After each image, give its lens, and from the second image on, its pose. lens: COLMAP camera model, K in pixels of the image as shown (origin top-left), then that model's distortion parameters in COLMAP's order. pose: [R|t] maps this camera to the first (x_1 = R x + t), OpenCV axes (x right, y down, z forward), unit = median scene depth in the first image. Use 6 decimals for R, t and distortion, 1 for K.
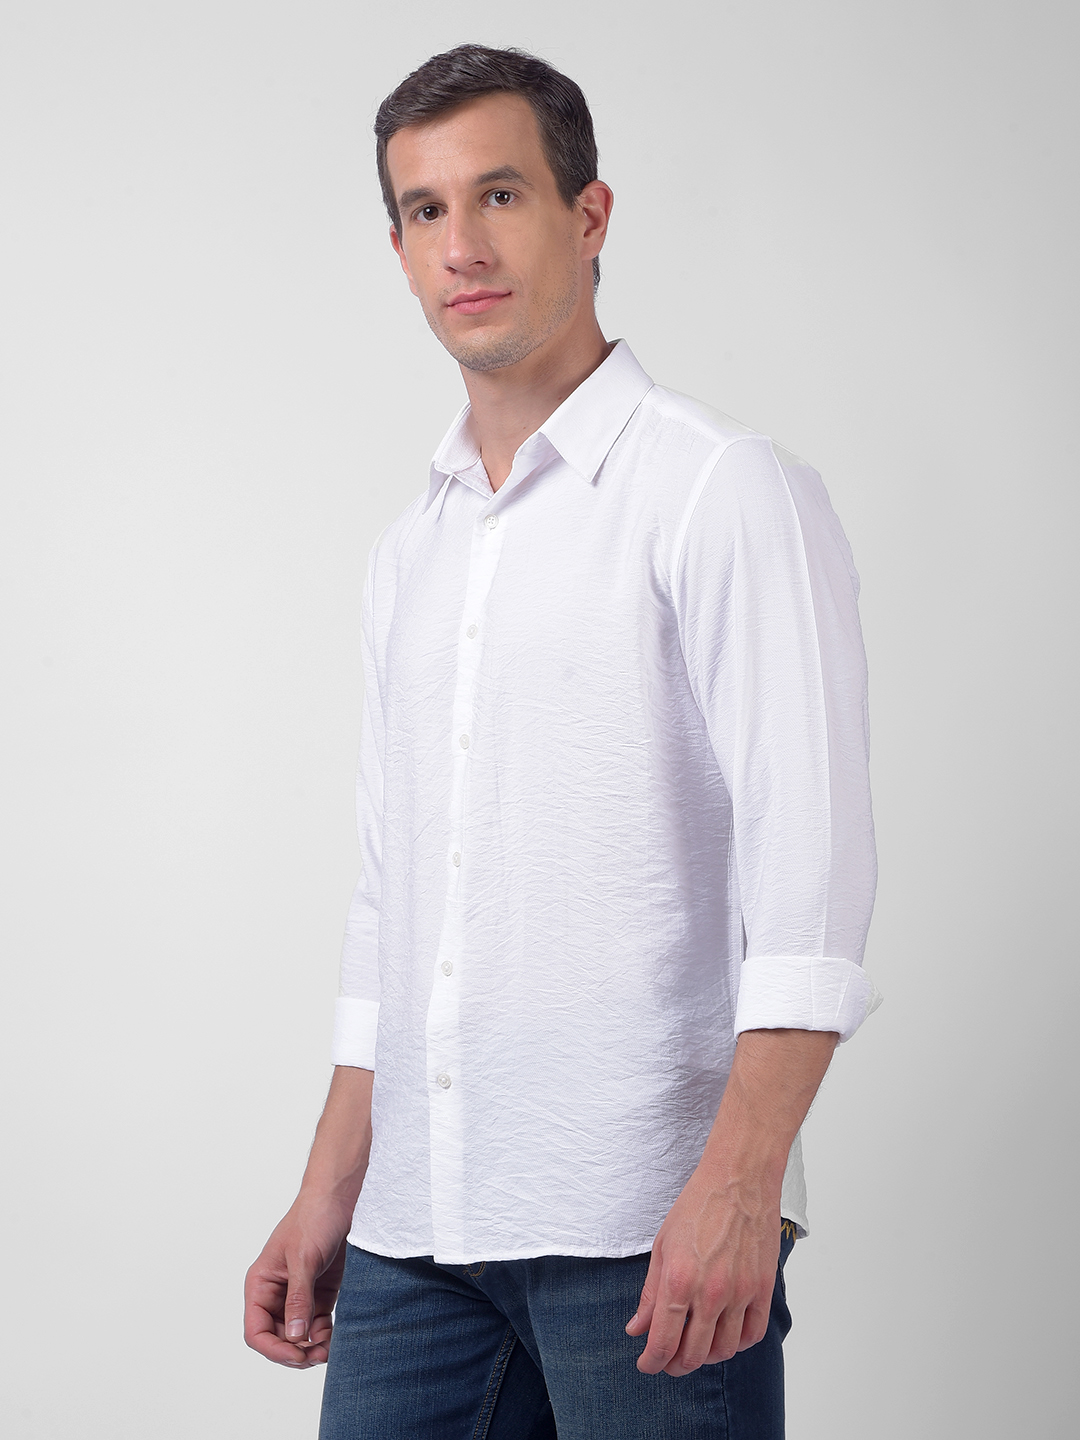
lens RADIAL K [[3562.7, 0, 540.0], [0, 3562.7, 720.0], [0, 0, 1]] dist [0.007186, -0.002169]
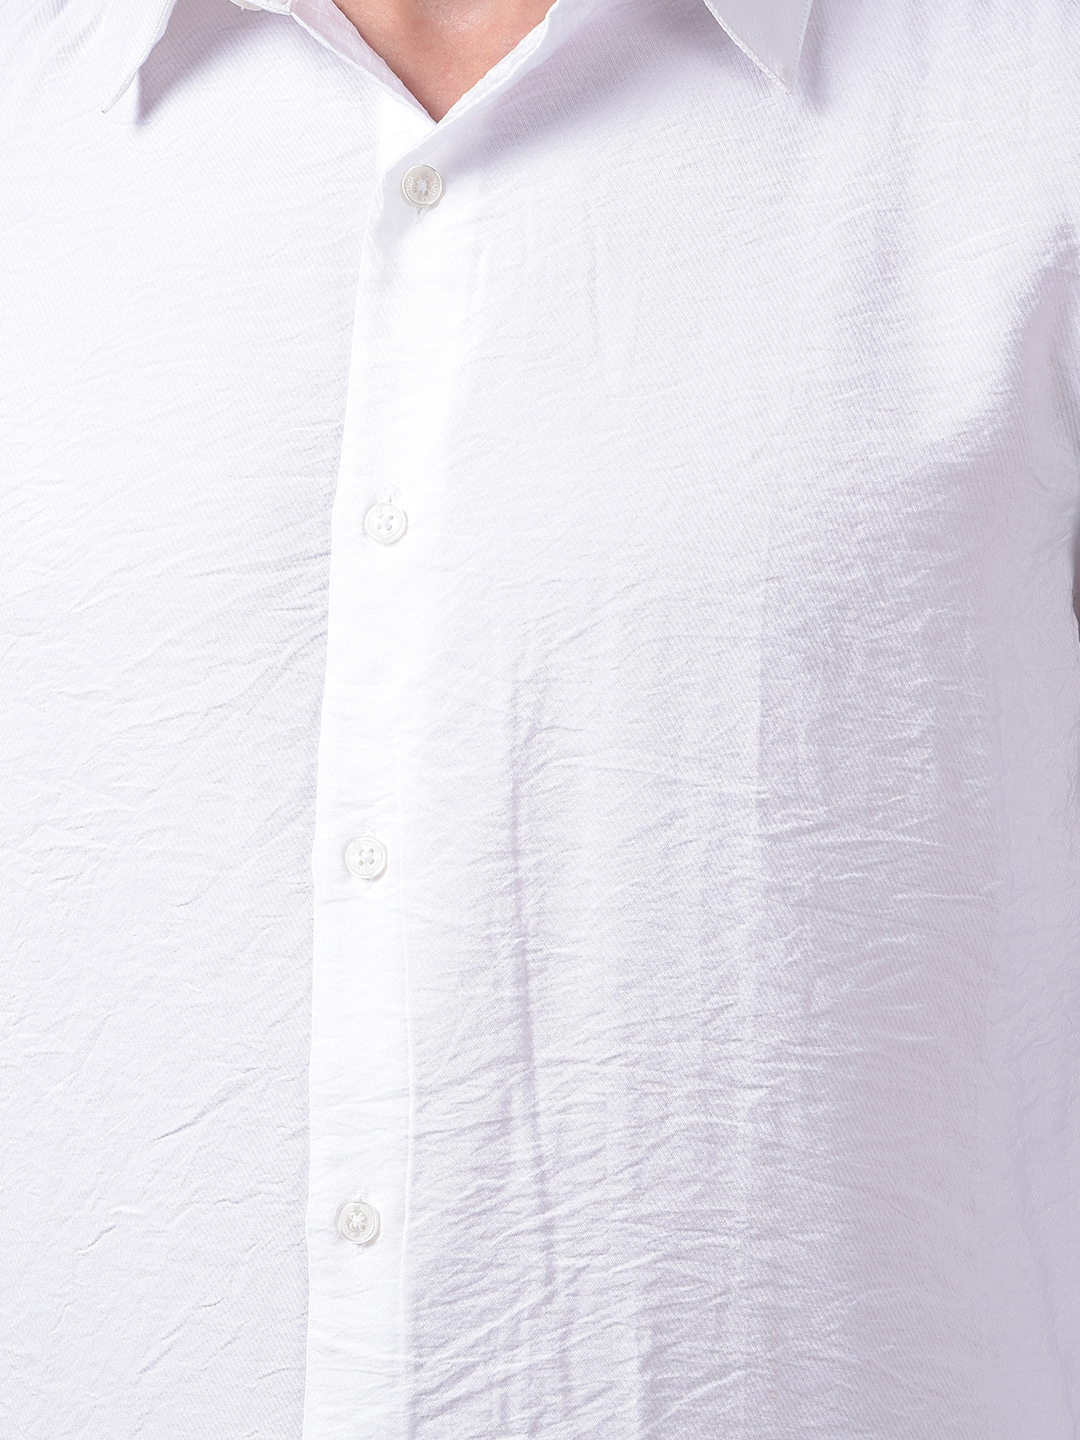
lens RADIAL K [[3913.6, 0, 540.0], [0, 3913.6, 720.0], [0, 0, 1]] dist [-0.090428, -0.541881]
pose [[0.893981, 0.007950, 0.448034, -0.173792], [-0.039539, 0.997342, 0.061196, -0.030445], [-0.446357, -0.072423, 0.891919, 0.680114]]
